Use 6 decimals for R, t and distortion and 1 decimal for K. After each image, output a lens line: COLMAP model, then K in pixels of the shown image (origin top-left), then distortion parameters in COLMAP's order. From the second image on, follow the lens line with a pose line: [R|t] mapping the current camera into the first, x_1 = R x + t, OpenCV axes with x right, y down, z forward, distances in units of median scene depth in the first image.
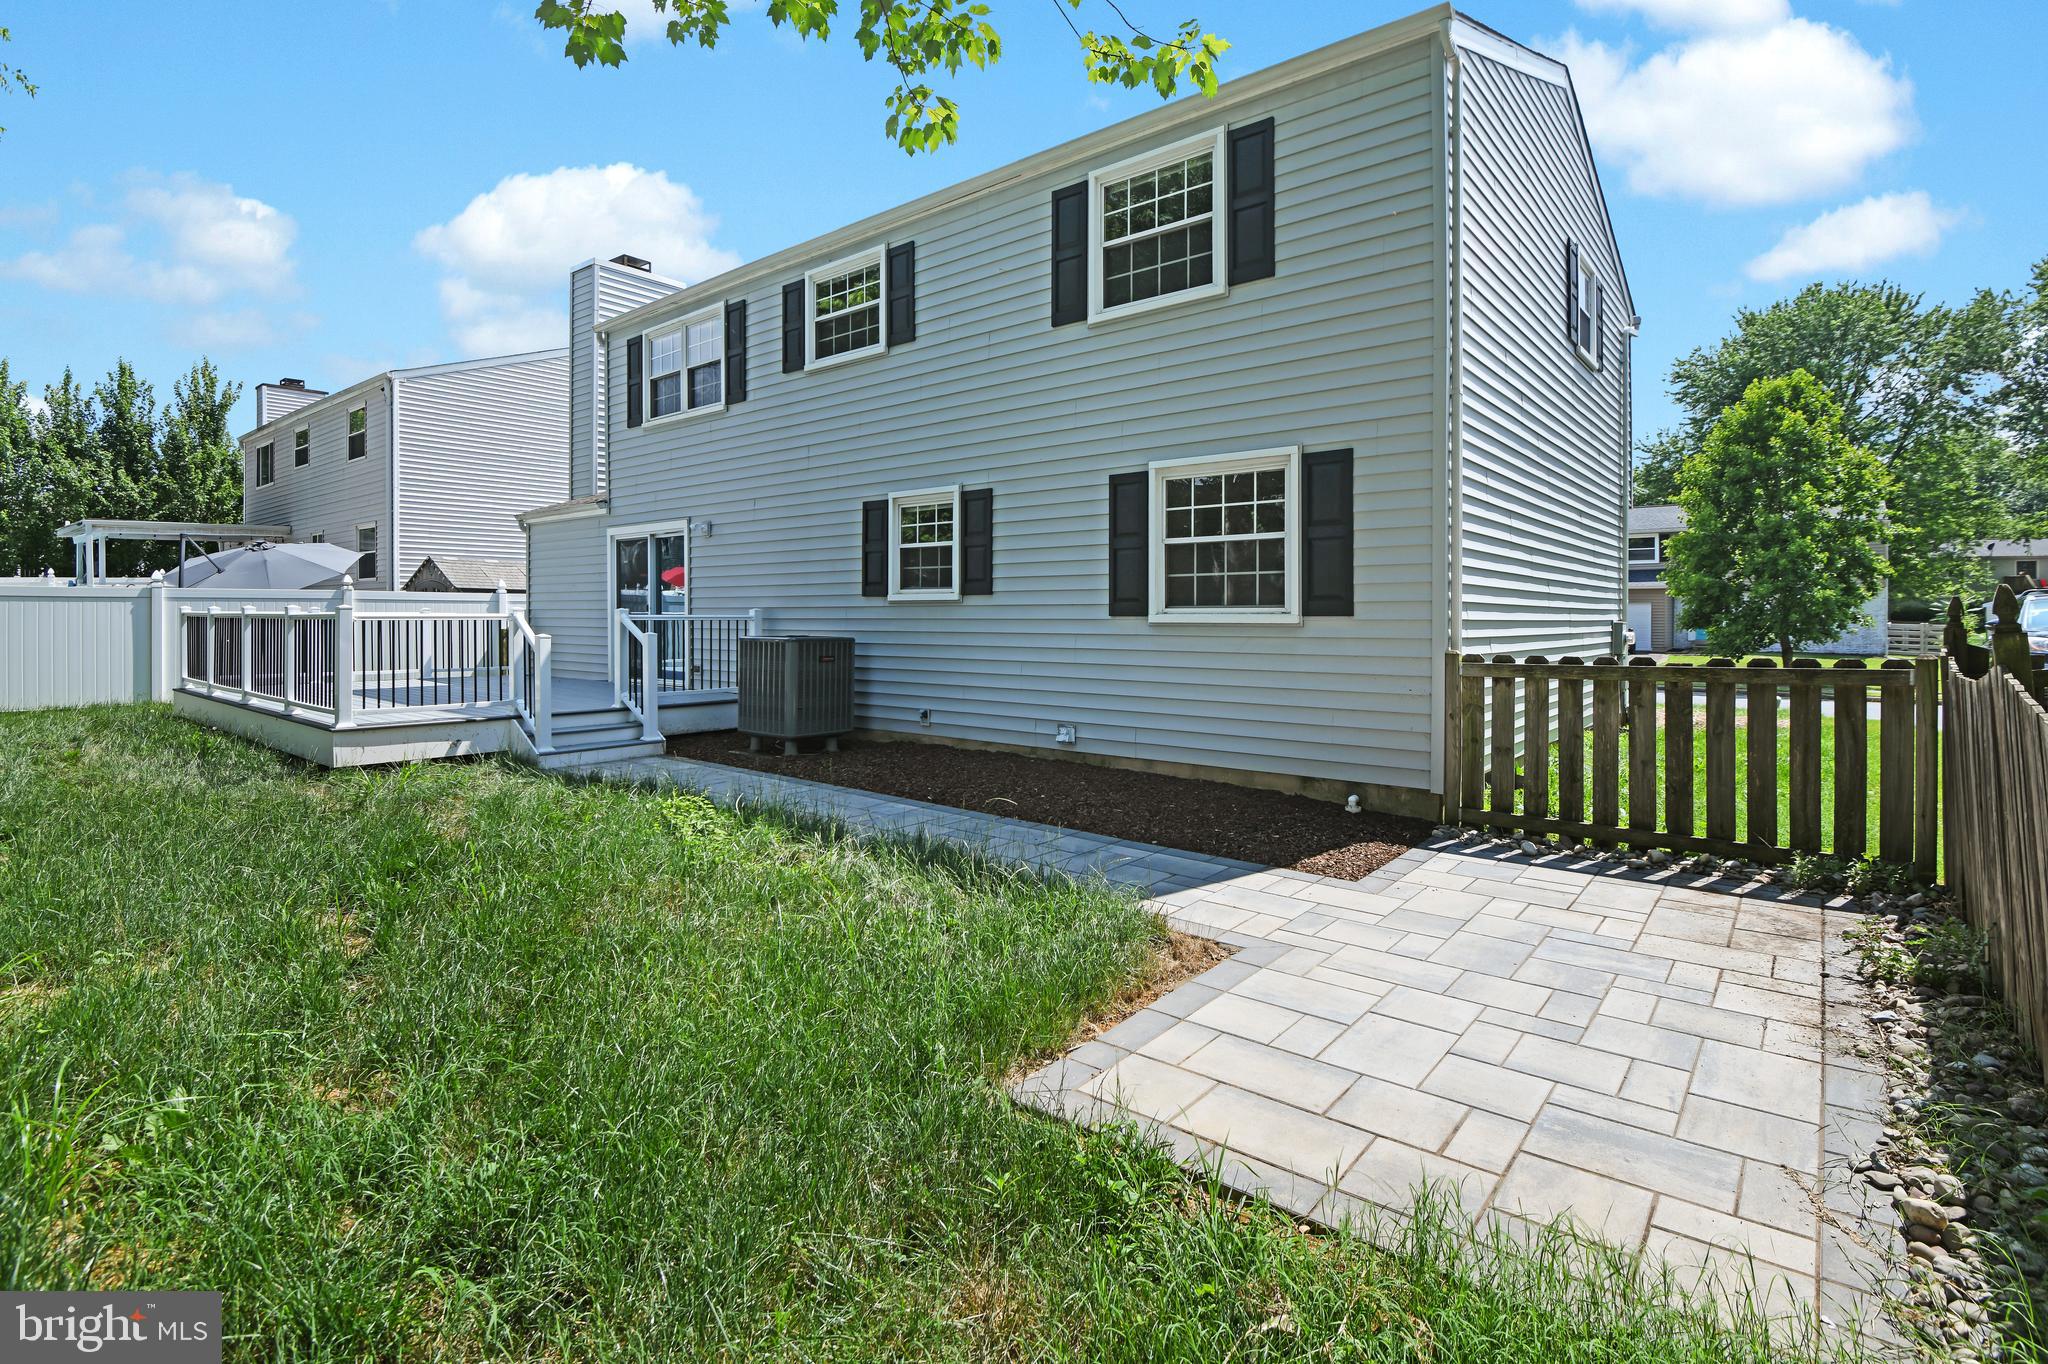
lens RADIAL K [[970.9, 0, 1026.2], [0, 970.9, 620.3], [0, 0, 1]] dist [0.003777, -0.017124]
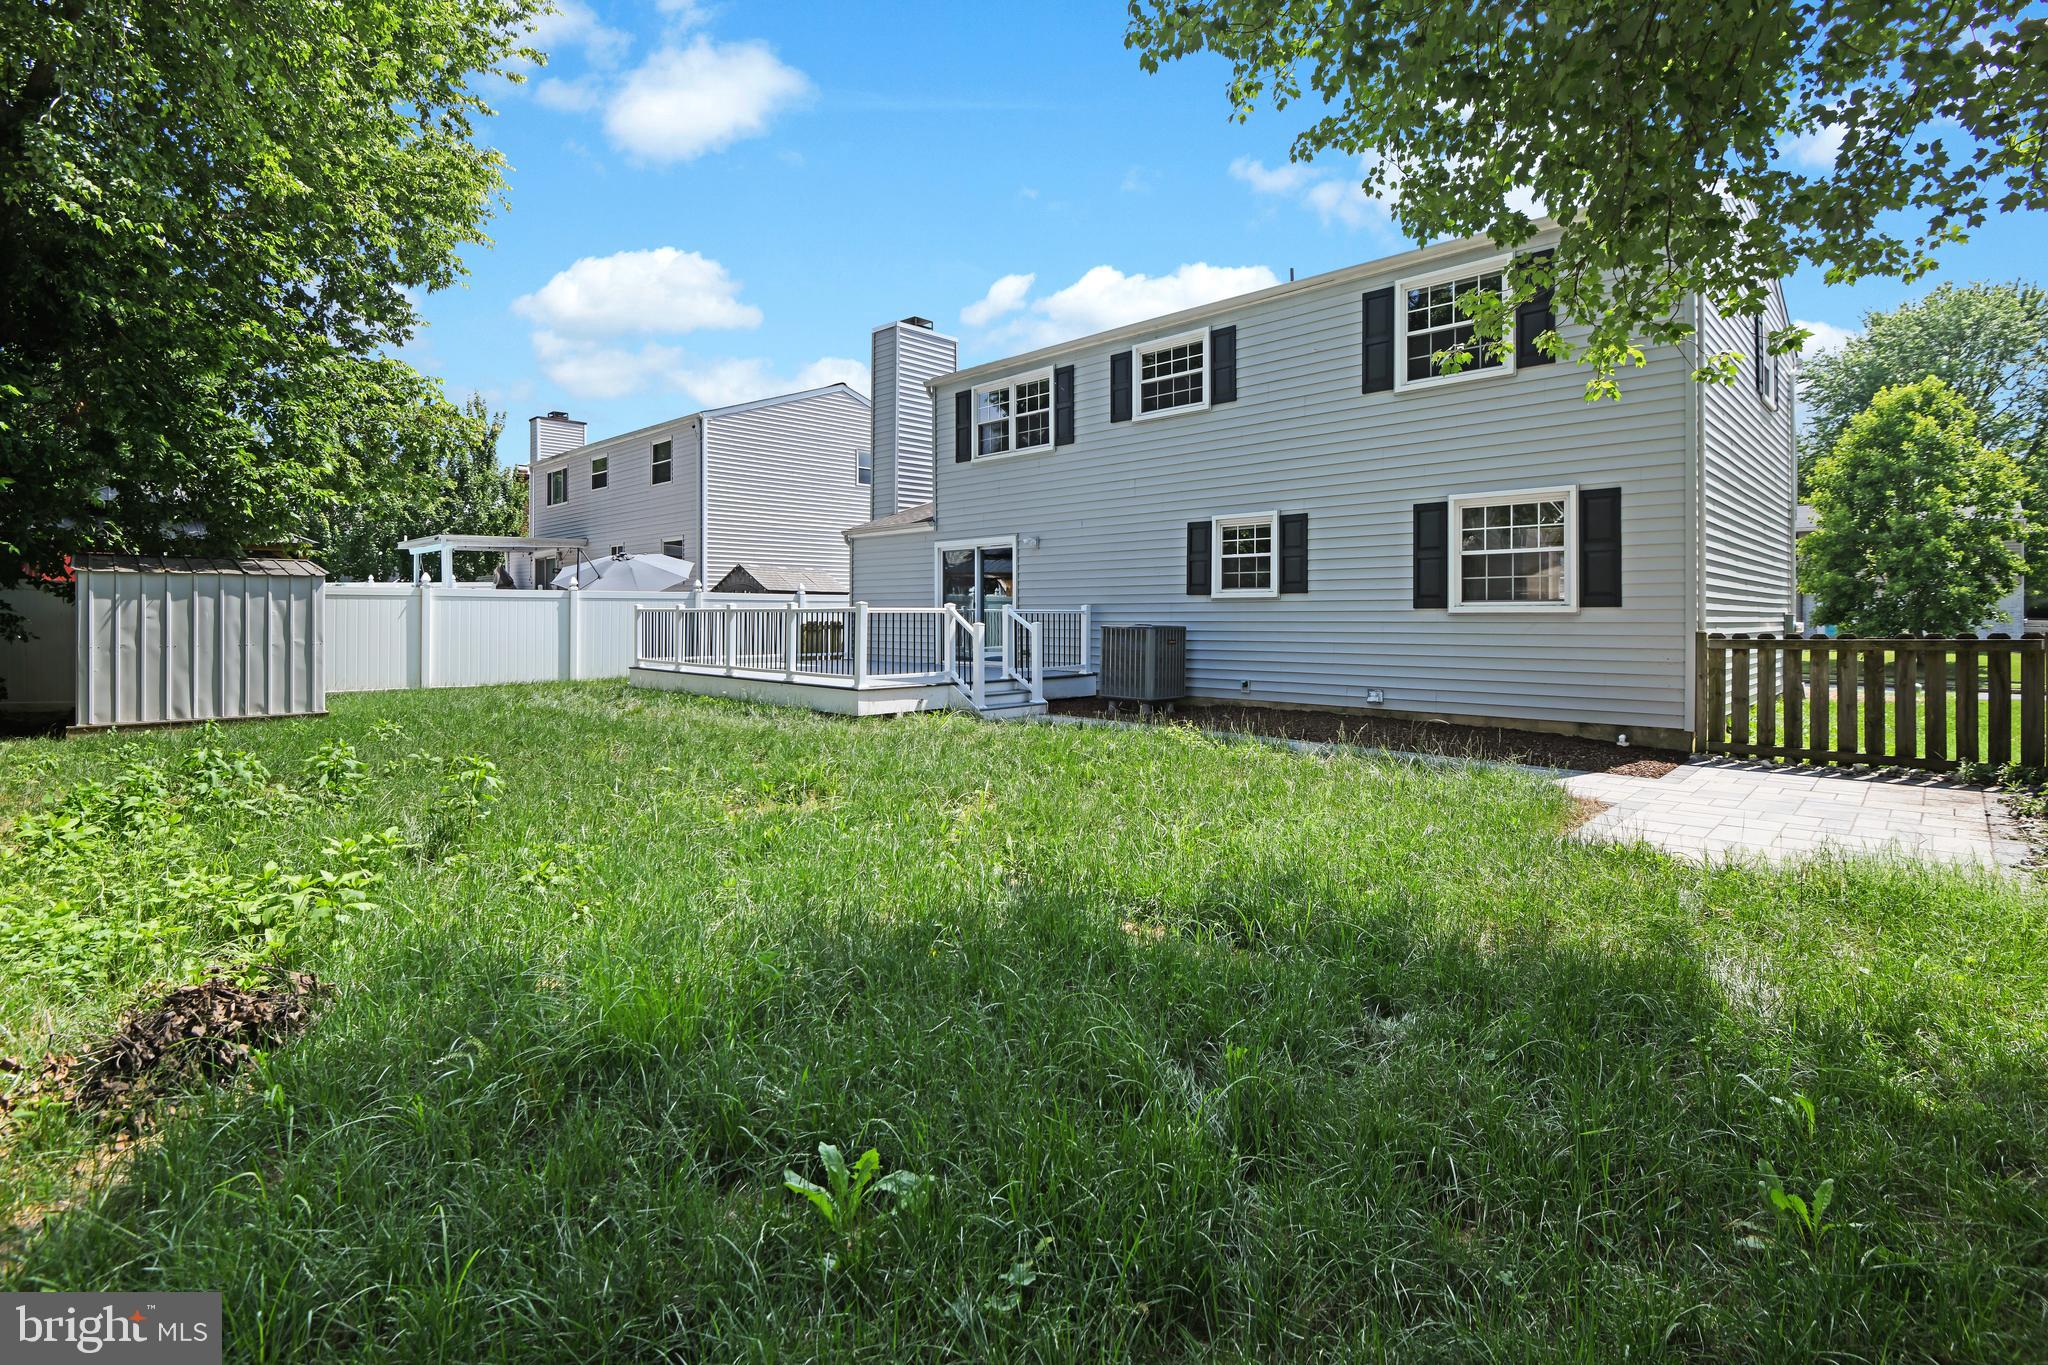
lens RADIAL K [[956.9, 0, 1028.5], [0, 956.9, 619.1], [0, 0, 1]] dist [-0.018046, -0.001822]
pose [[0.996284, -0.001244, -0.086123, -0.242903], [0.001159, 0.999999, -0.001034, 0.008086], [0.086124, 0.000930, 0.996284, -0.269148]]
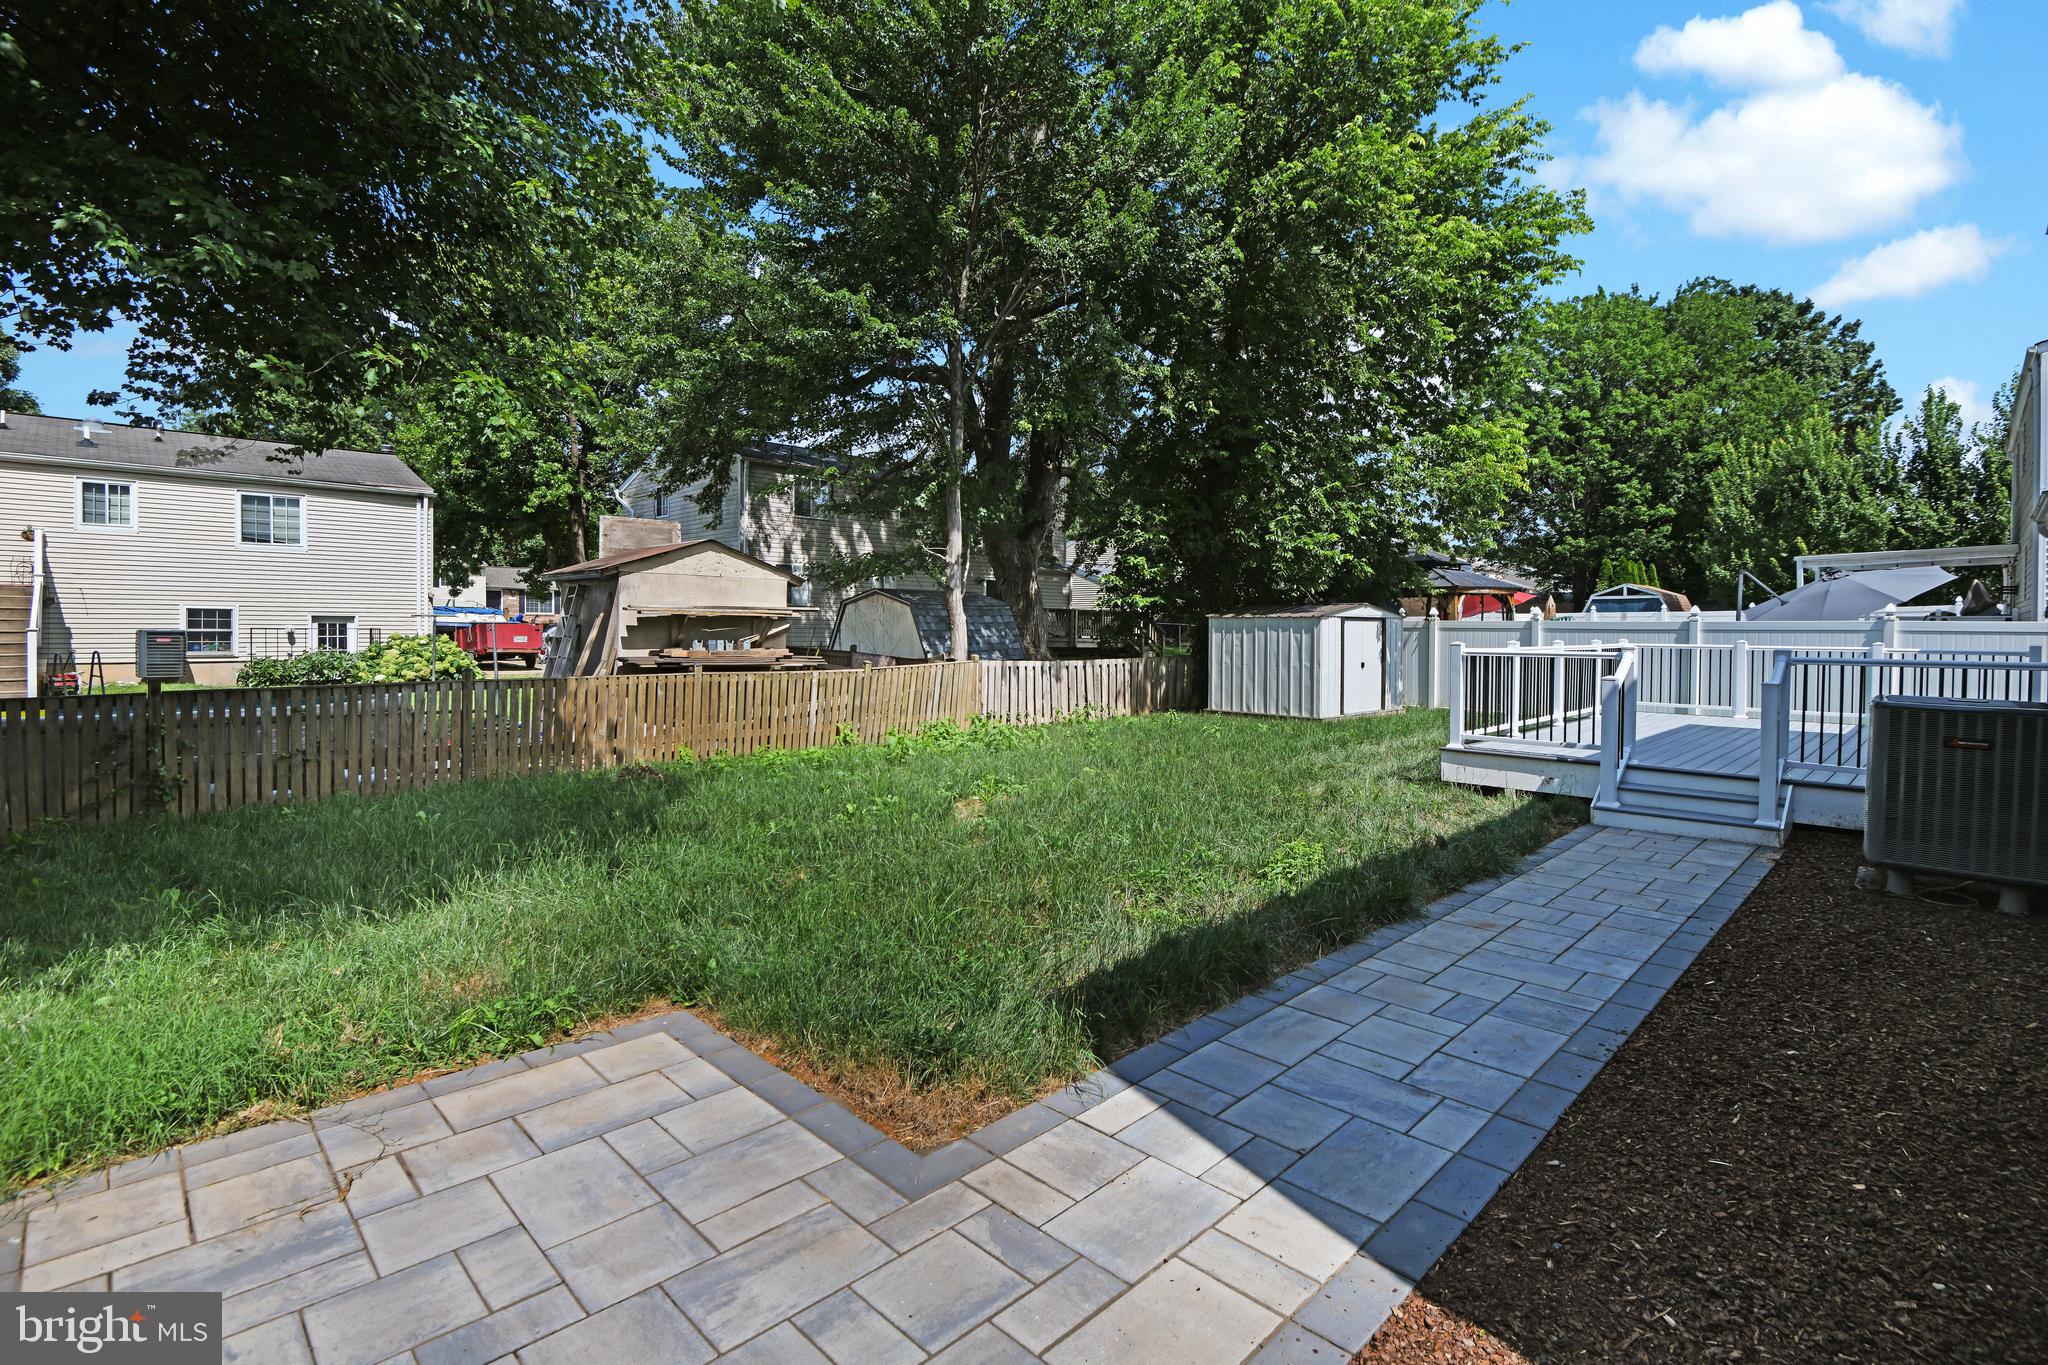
lens RADIAL K [[956.9, 0, 1028.5], [0, 956.9, 619.1], [0, 0, 1]] dist [-0.018046, -0.001822]
pose [[-0.097180, -0.012643, -0.995187, 0.248586], [-0.014389, 0.999833, -0.011297, -0.011425], [0.995163, 0.013222, -0.097346, 0.313276]]
